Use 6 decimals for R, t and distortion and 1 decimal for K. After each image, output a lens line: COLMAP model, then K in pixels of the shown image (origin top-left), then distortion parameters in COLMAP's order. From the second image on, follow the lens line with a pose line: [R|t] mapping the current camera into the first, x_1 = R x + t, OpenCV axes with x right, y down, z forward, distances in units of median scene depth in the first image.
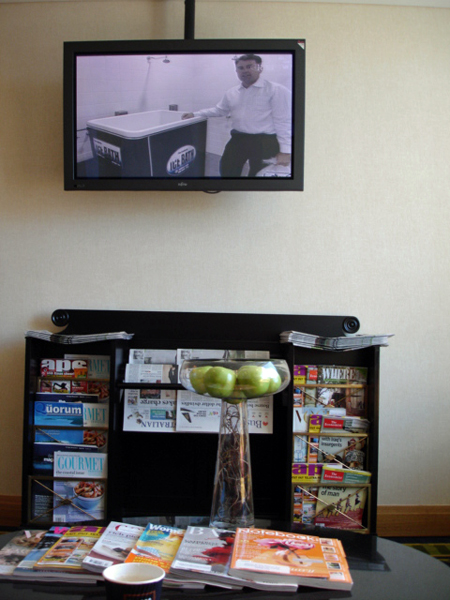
lens RADIAL K [[662.2, 0, 225.2], [0, 662.2, 299.4], [0, 0, 1]] dist [-0.055481, 0.000000]
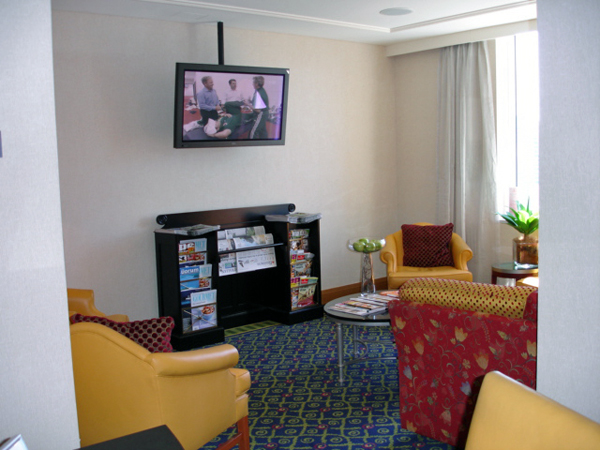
lens RADIAL K [[662.2, 0, 299.9], [0, 662.2, 224.9], [0, 0, 1]] dist [-0.055481, 0.000000]
pose [[0.753593, -0.110471, 0.647992, -1.190001], [0.007428, 0.987145, 0.159653, -0.249698], [-0.657299, -0.115500, 0.744727, -0.554970]]
